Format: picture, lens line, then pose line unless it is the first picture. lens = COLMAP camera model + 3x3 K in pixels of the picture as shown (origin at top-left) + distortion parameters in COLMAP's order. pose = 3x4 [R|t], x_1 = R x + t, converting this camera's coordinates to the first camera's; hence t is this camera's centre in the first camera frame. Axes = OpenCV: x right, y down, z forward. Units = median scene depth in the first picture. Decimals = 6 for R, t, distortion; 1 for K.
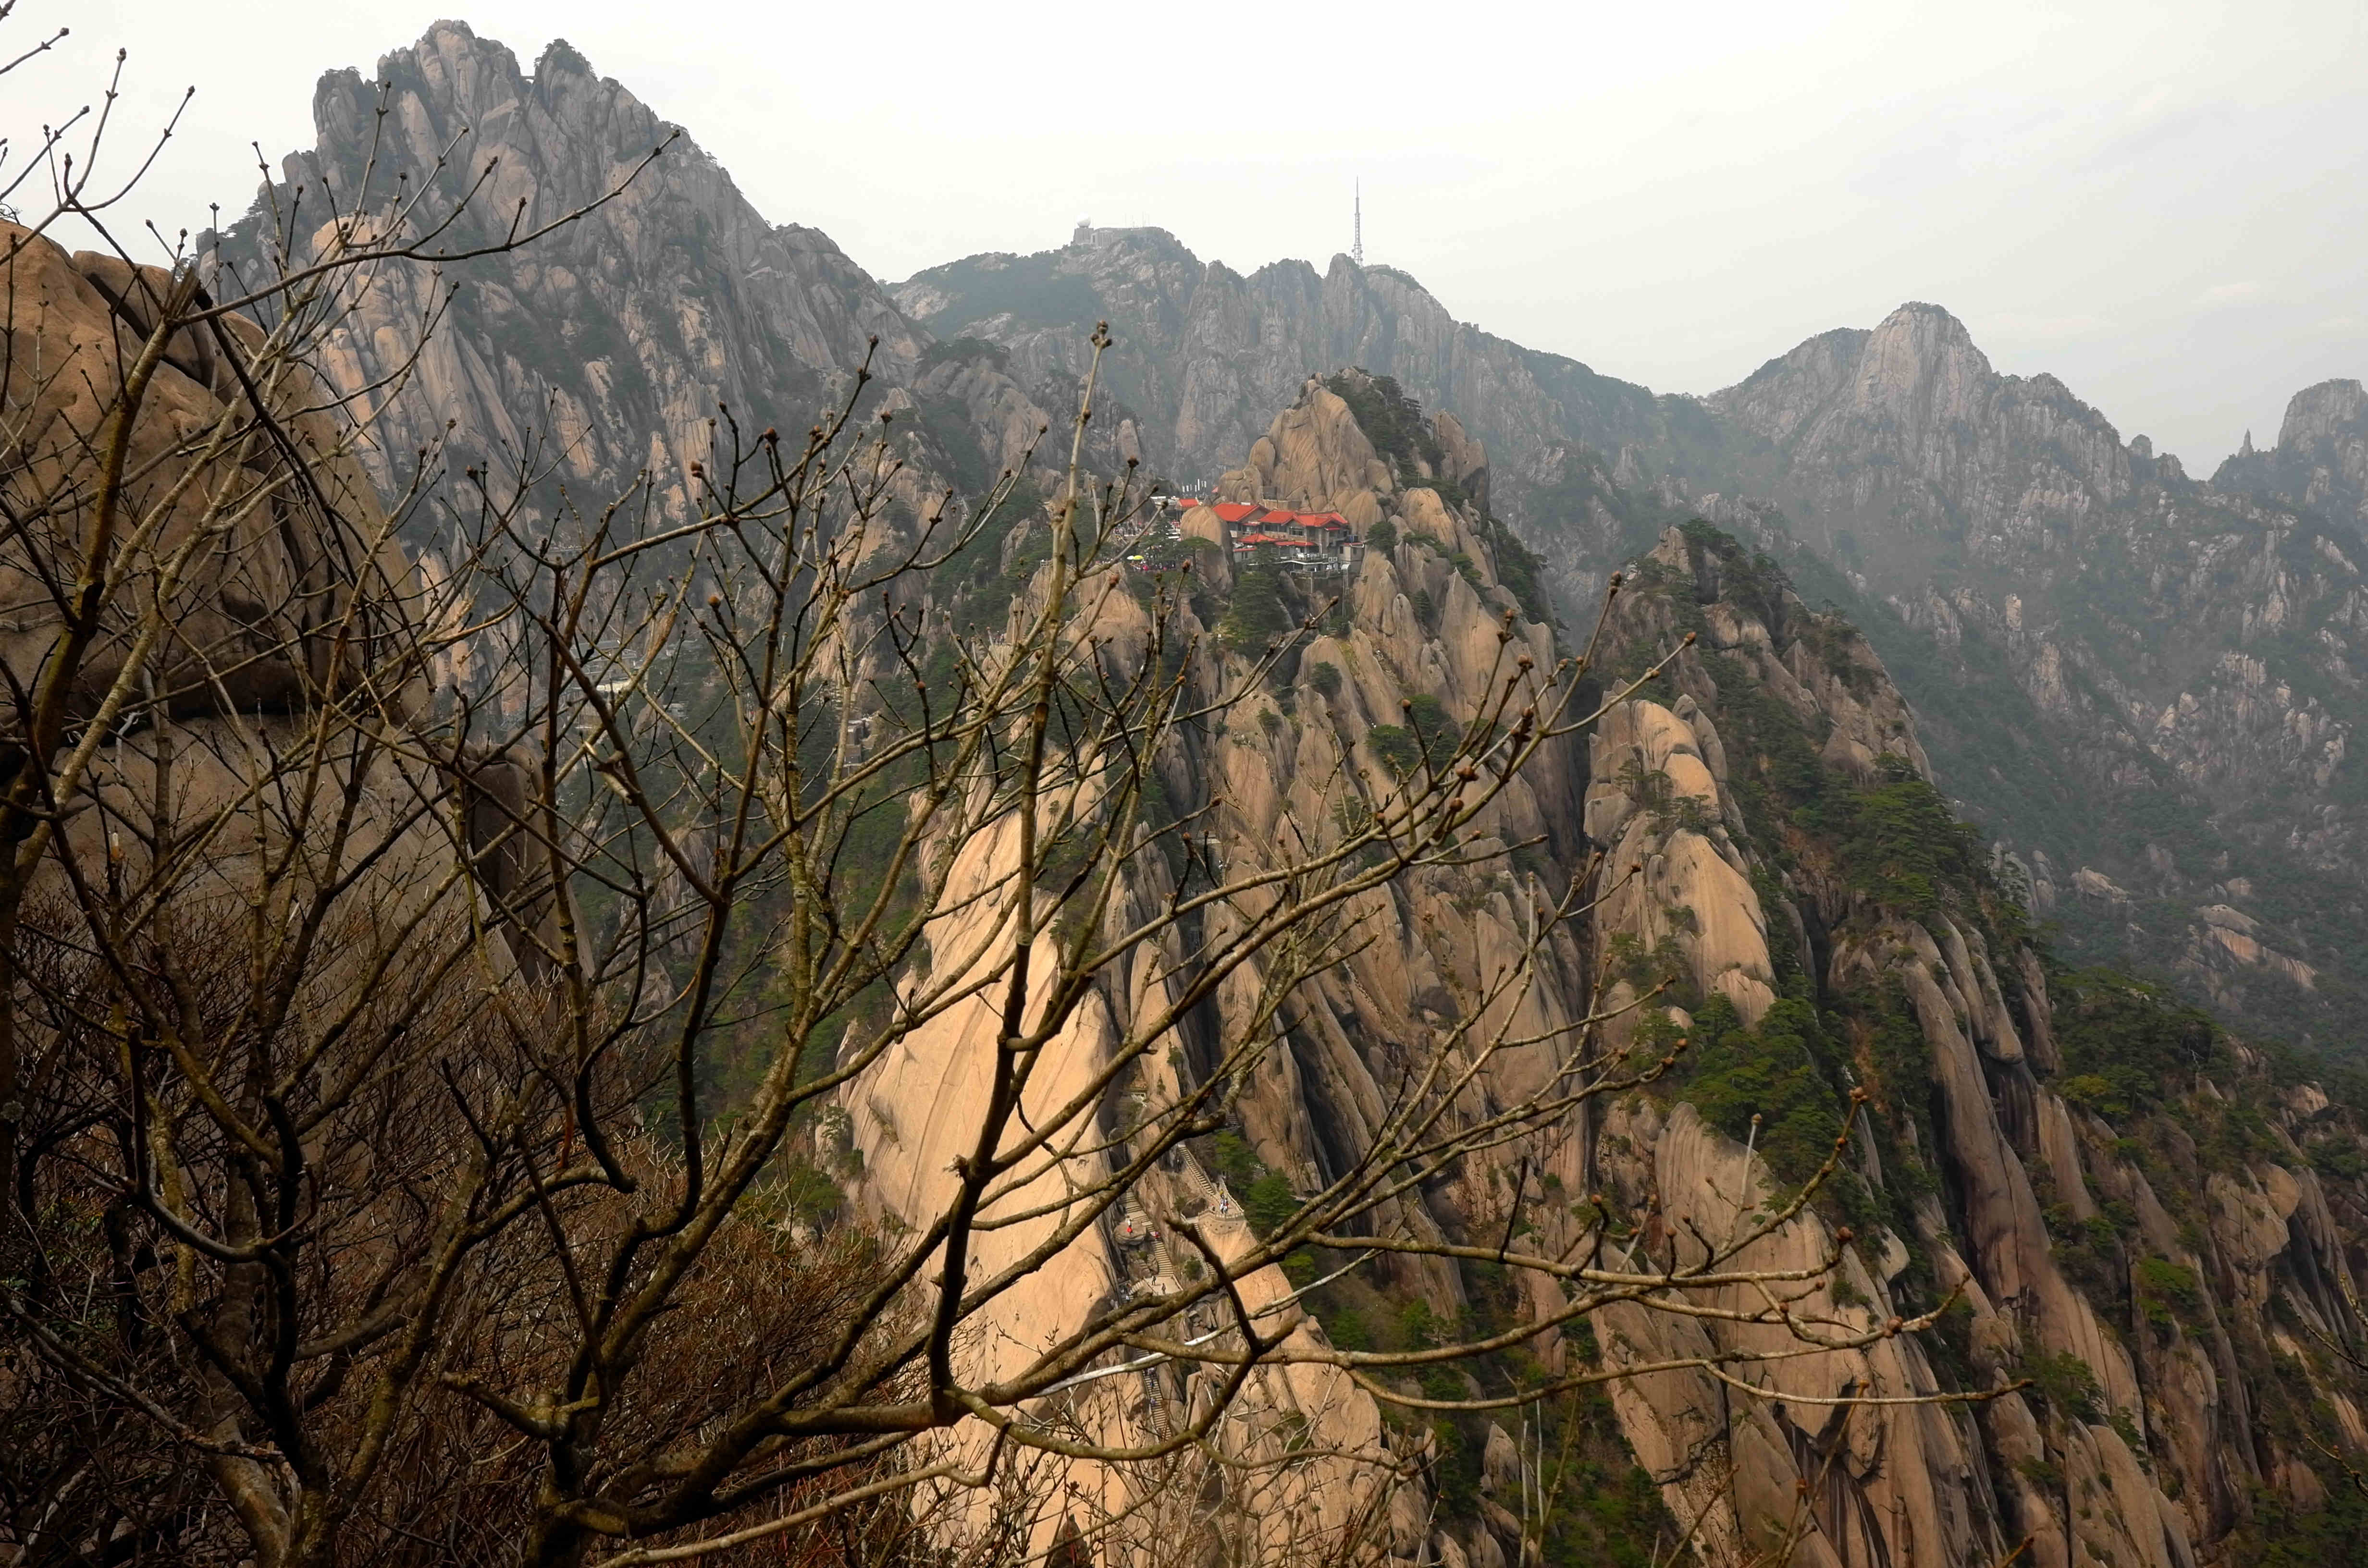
lens RADIAL K [[1904.0, 0, 1172.3], [0, 1904.0, 791.1], [0, 0, 1]] dist [-0.010976, -0.006181]
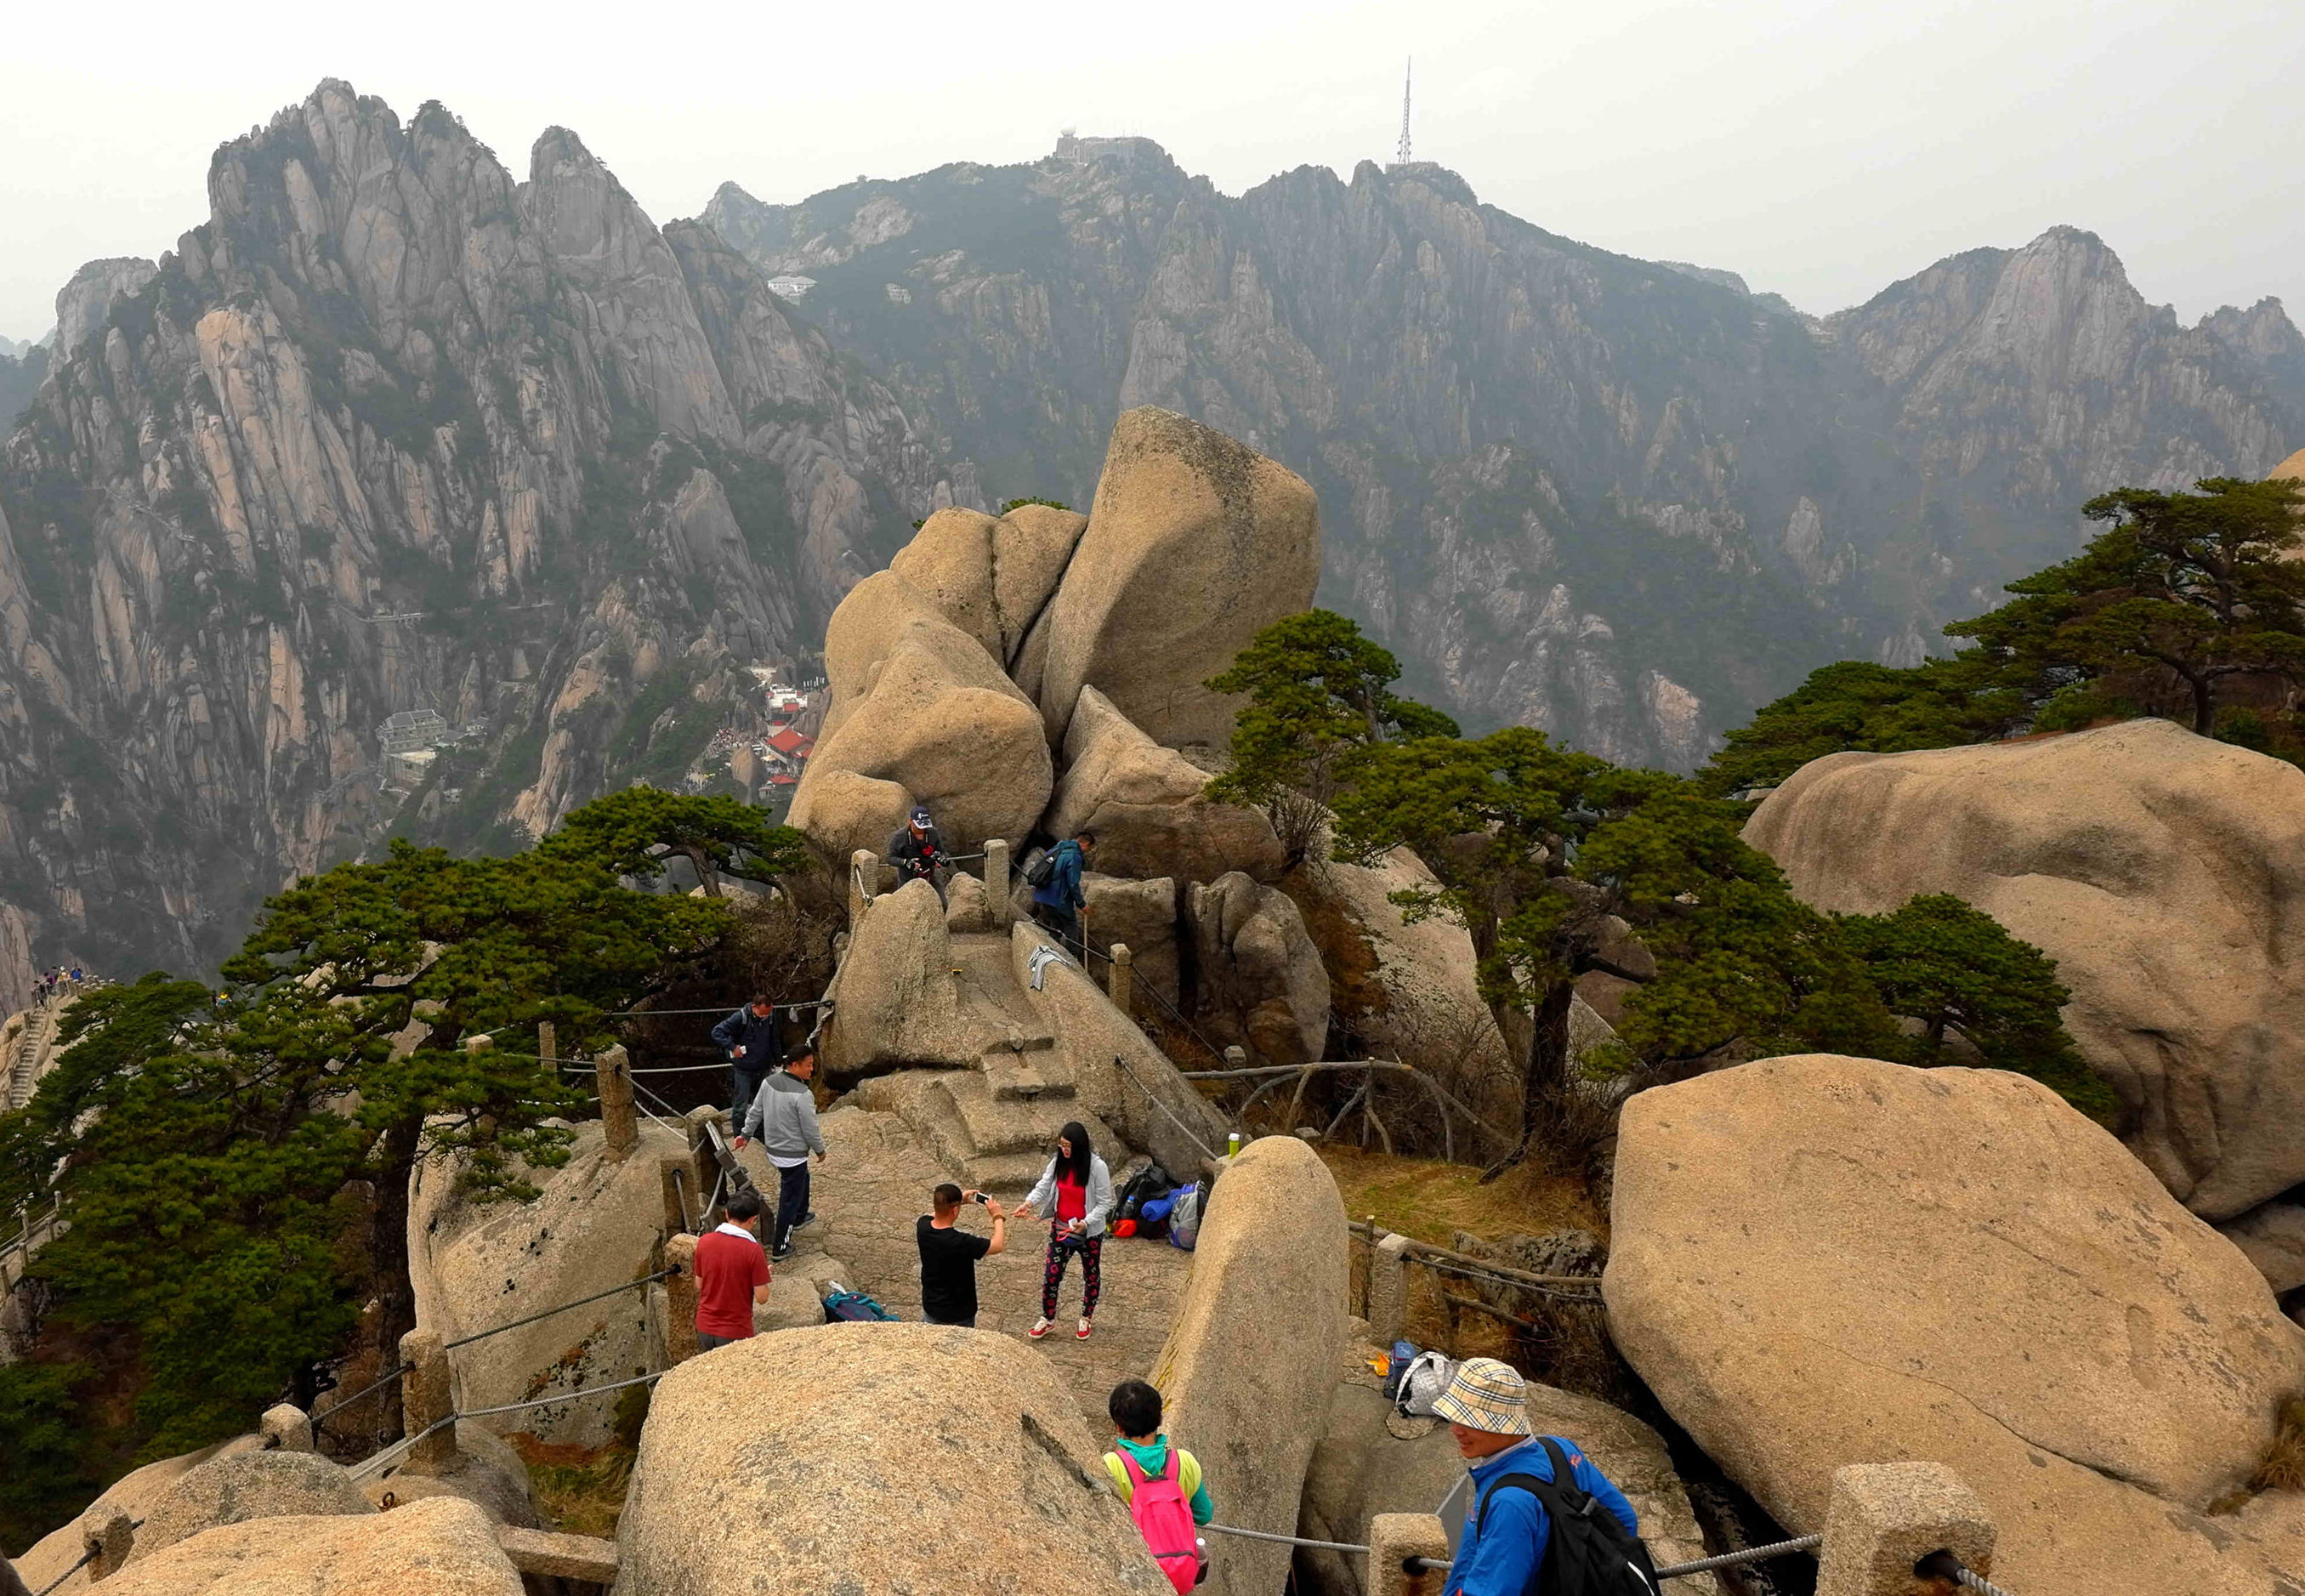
lens RADIAL K [[2298.7, 0, 883.2], [0, 2298.7, 913.7], [0, 0, 1]] dist [-0.000292, 0.000000]
pose [[0.980570, 0.071506, -0.182671, 0.229640], [-0.050617, 0.991893, 0.116561, -0.128286], [0.189525, -0.105050, 0.976240, -0.304207]]
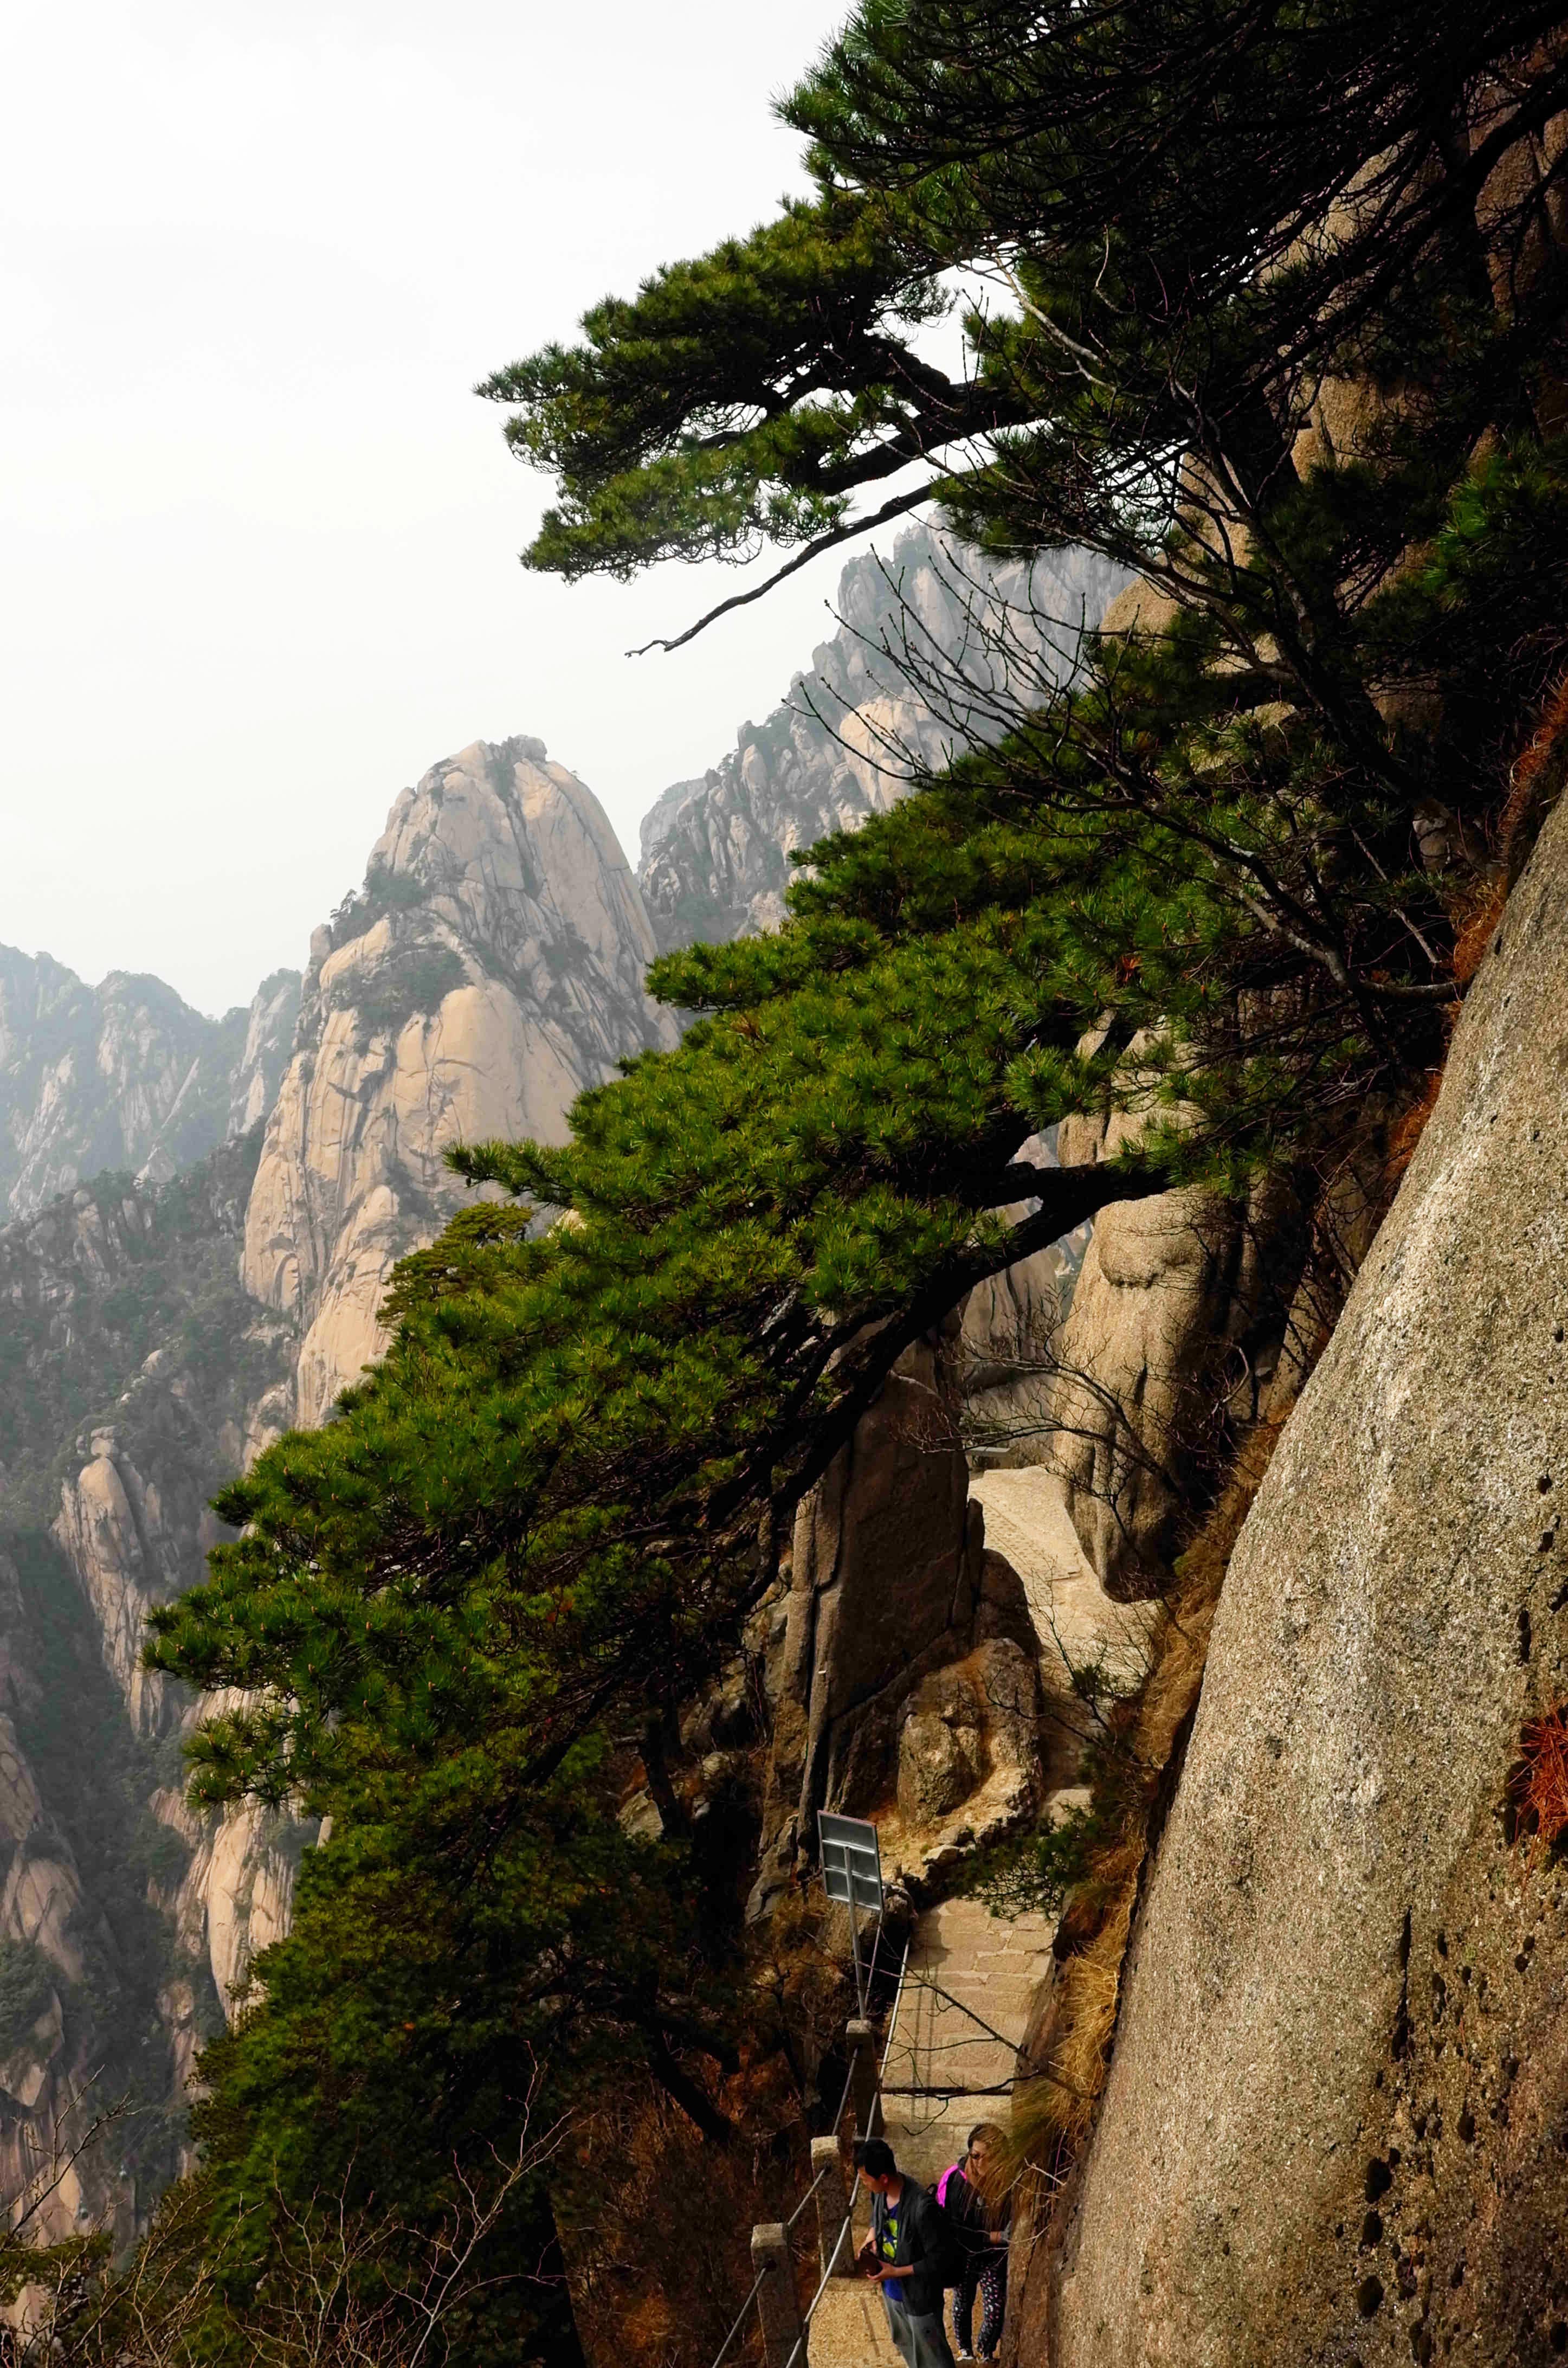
lens RADIAL K [[2139.9, 0, 799.6], [0, 2139.9, 1177.0], [0, 0, 1]] dist [-0.031480, 0.026592]
pose [[0.908865, -0.008404, -0.417005, 0.020629], [0.000911, 0.999835, -0.018165, -0.020052], [0.417089, 0.016130, 0.908722, -0.087391]]
